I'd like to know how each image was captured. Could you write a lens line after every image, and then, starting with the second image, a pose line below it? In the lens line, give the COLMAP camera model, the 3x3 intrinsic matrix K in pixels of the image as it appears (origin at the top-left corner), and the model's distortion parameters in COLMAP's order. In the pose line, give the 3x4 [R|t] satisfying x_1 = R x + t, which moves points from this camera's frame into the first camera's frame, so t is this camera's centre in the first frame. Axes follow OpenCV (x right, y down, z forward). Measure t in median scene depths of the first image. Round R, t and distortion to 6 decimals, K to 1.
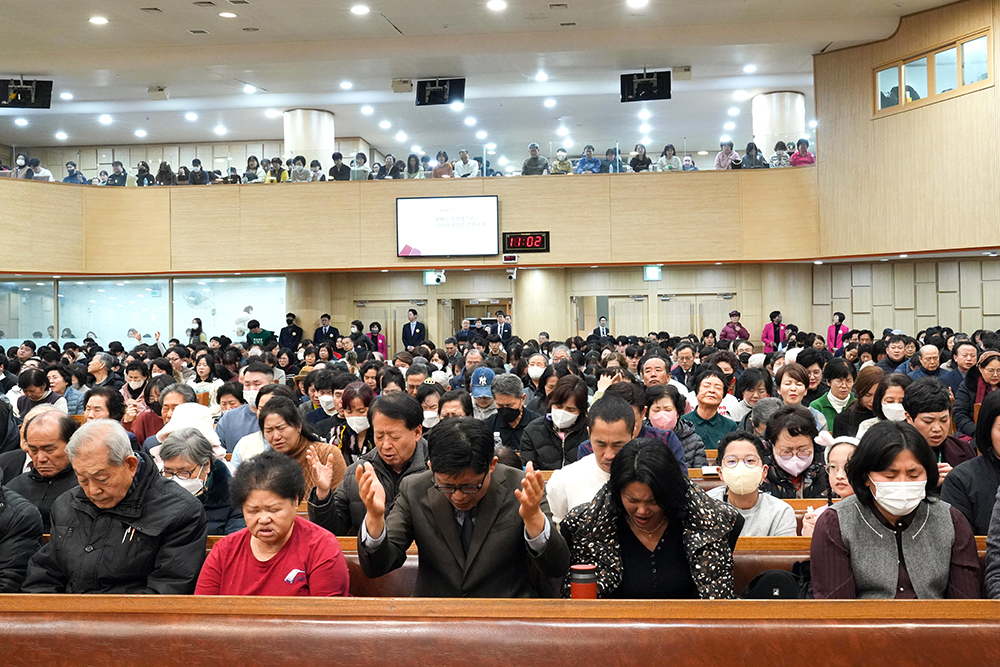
lens RADIAL K [[994.7, 0, 553.8], [0, 994.7, 320.9], [0, 0, 1]] dist [-0.069948, 0.113521]
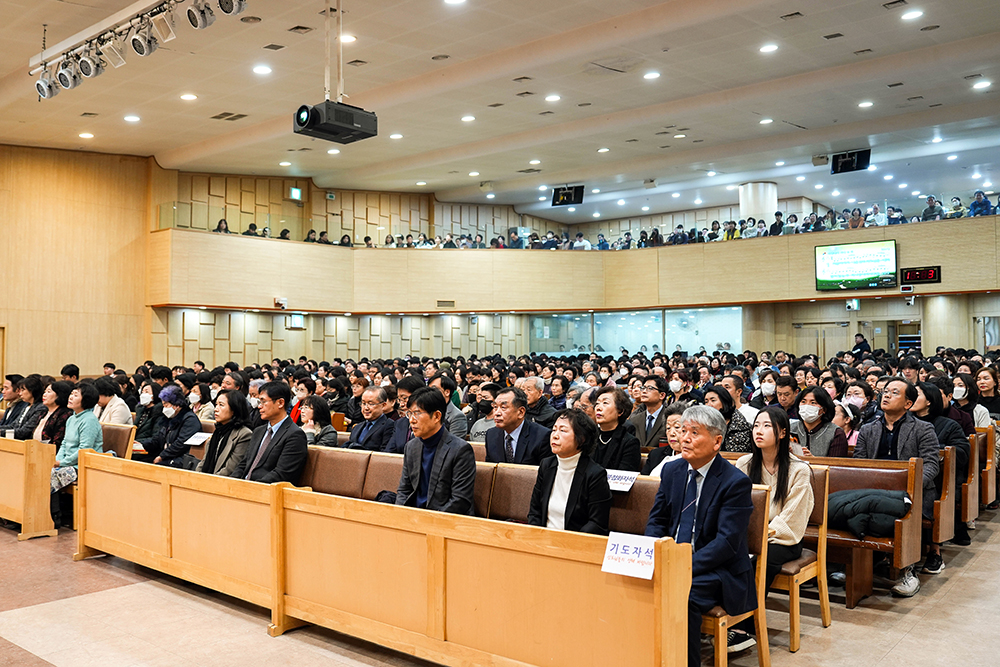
lens RADIAL K [[841.9, 0, 502.6], [0, 841.9, 349.9], [0, 0, 1]] dist [-0.110166, 0.105633]
pose [[0.822280, 0.001869, -0.569080, 0.121587], [0.006615, 0.999896, 0.012842, -0.001703], [0.569045, -0.014324, 0.822182, -0.145746]]
